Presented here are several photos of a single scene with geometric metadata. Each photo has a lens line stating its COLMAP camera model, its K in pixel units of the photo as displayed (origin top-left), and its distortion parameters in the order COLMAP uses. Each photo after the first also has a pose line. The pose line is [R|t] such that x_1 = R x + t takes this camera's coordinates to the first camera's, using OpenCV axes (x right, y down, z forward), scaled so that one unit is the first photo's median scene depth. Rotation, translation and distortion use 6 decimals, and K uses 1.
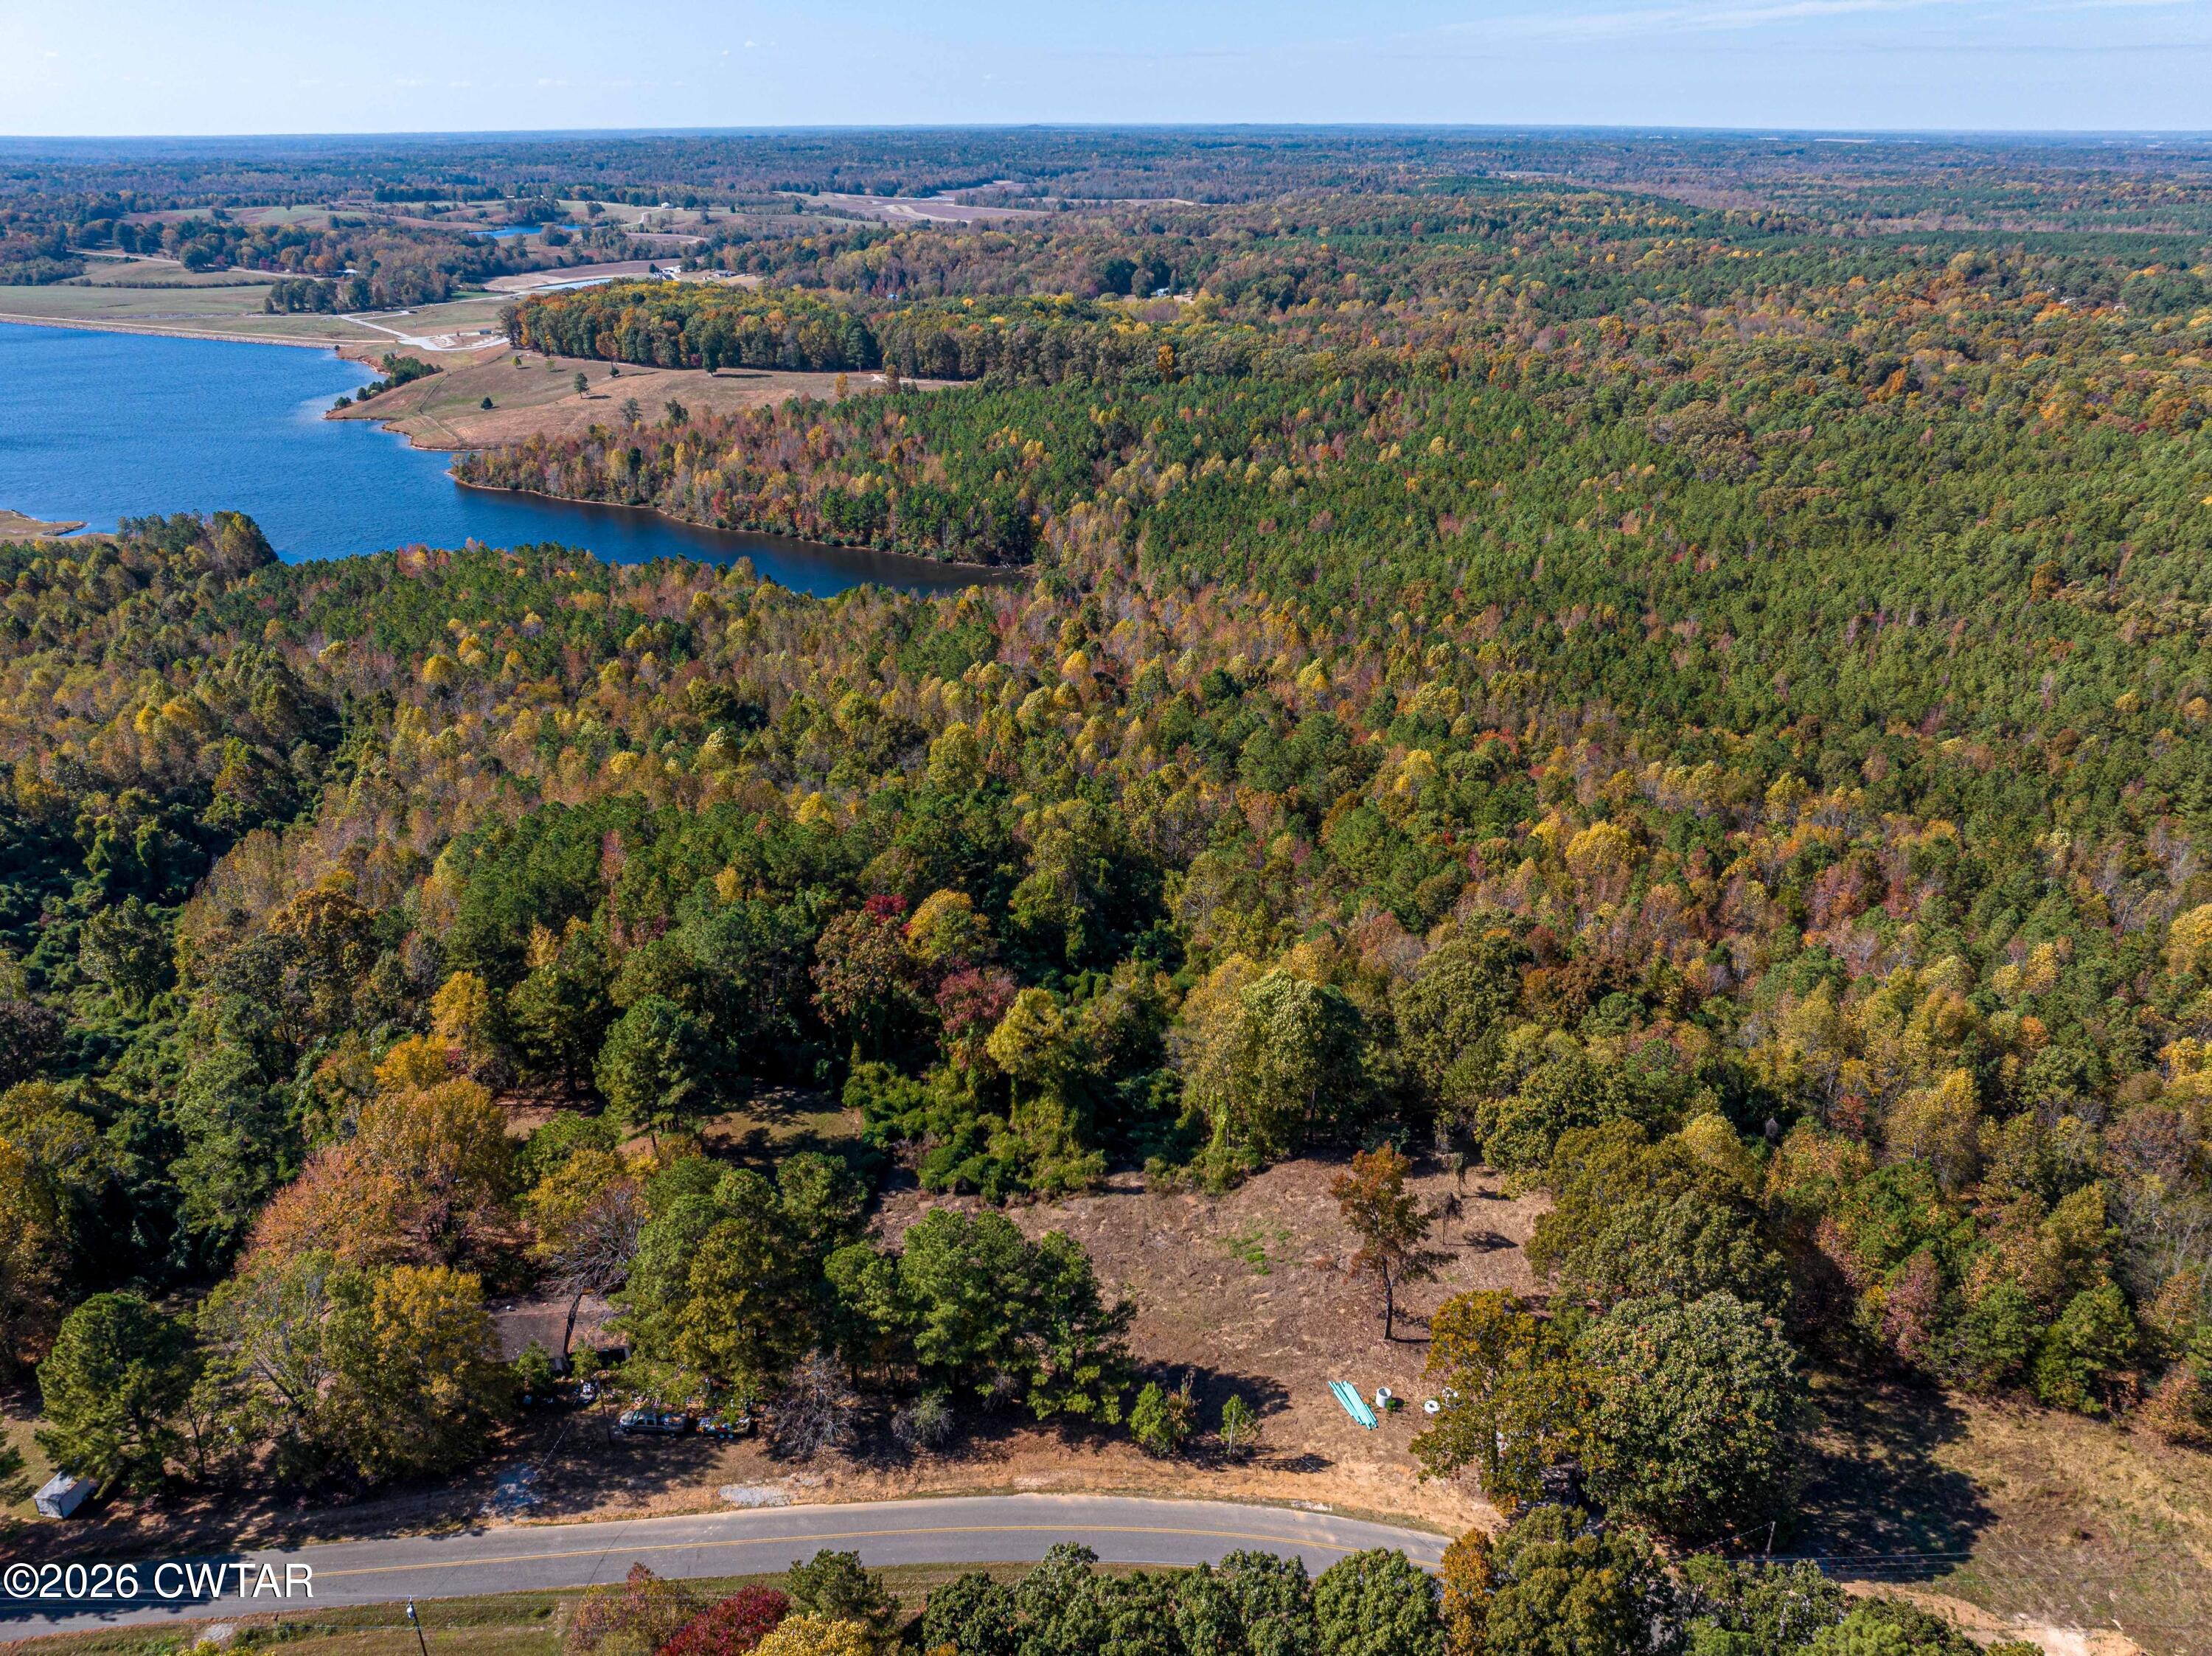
lens RADIAL K [[1552.6, 0, 1094.8], [0, 1552.6, 830.4], [0, 0, 1]] dist [-0.045667, 0.017417]
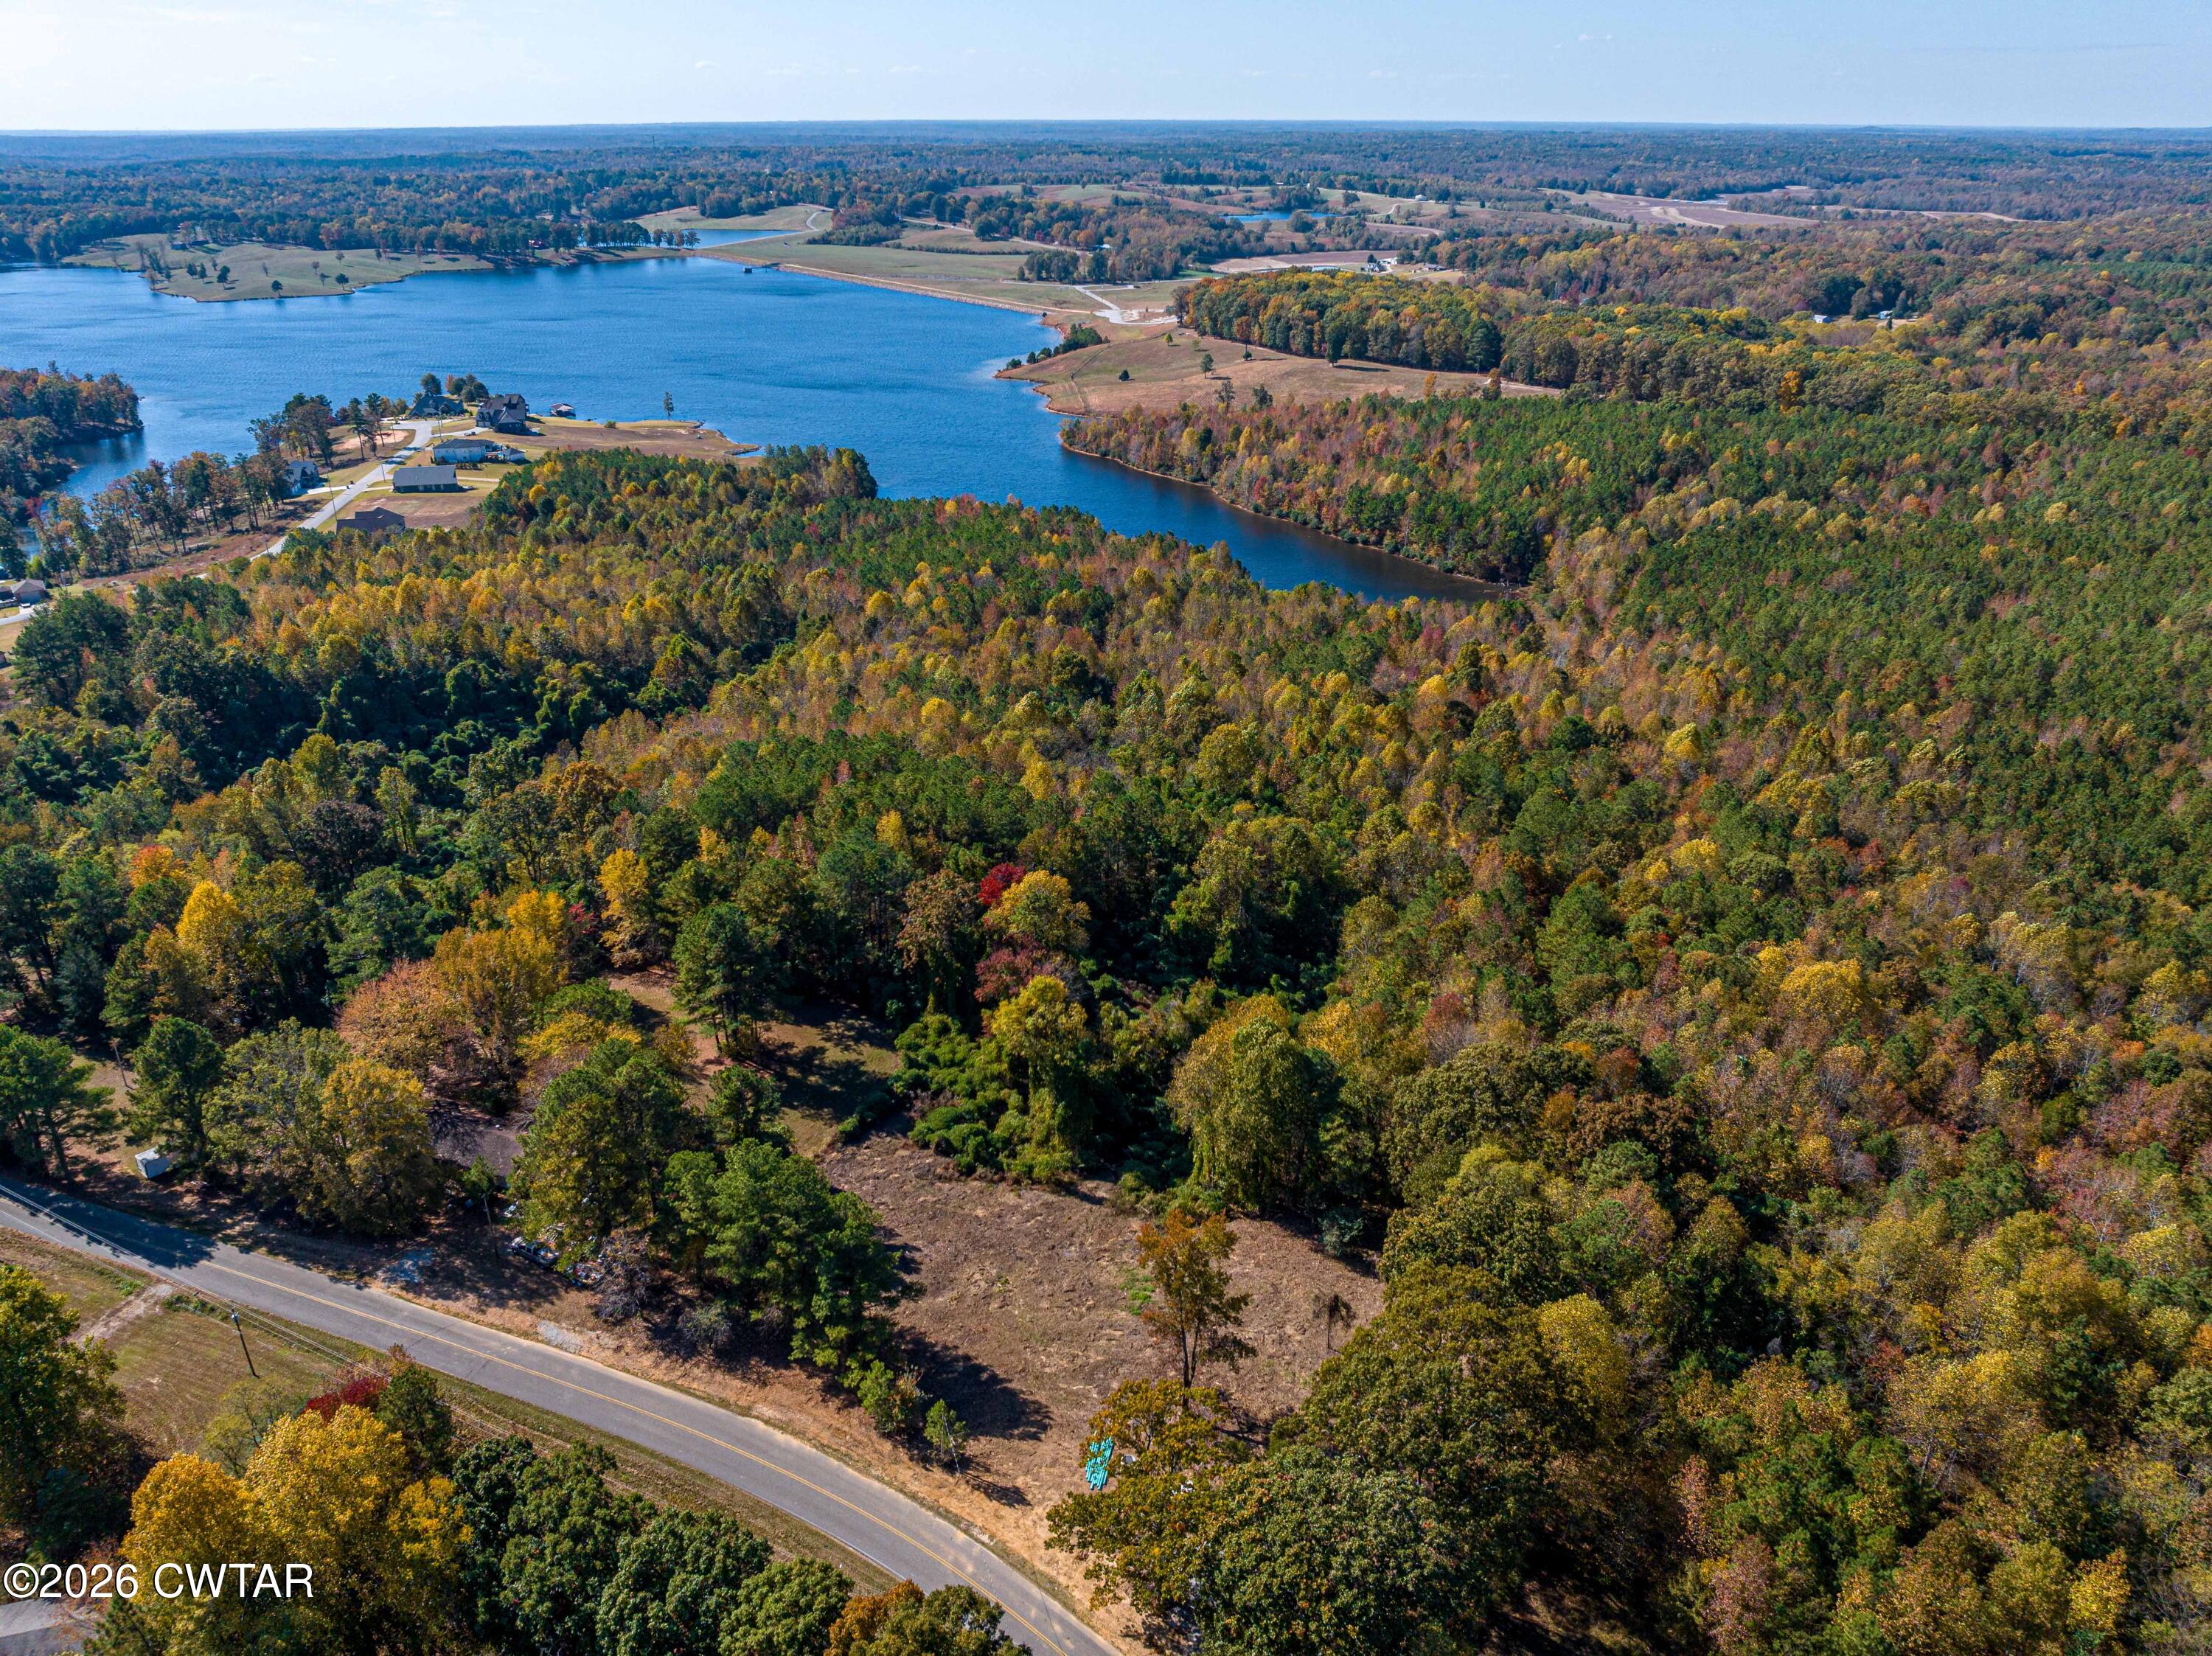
lens RADIAL K [[1552.6, 0, 1104.5], [0, 1552.6, 816.5], [0, 0, 1]] dist [-0.045667, 0.017417]
pose [[0.889844, 0.190648, -0.414524, 0.145895], [-0.192417, 0.980580, 0.037935, -0.017776], [0.413706, 0.046006, 0.909247, 0.031462]]
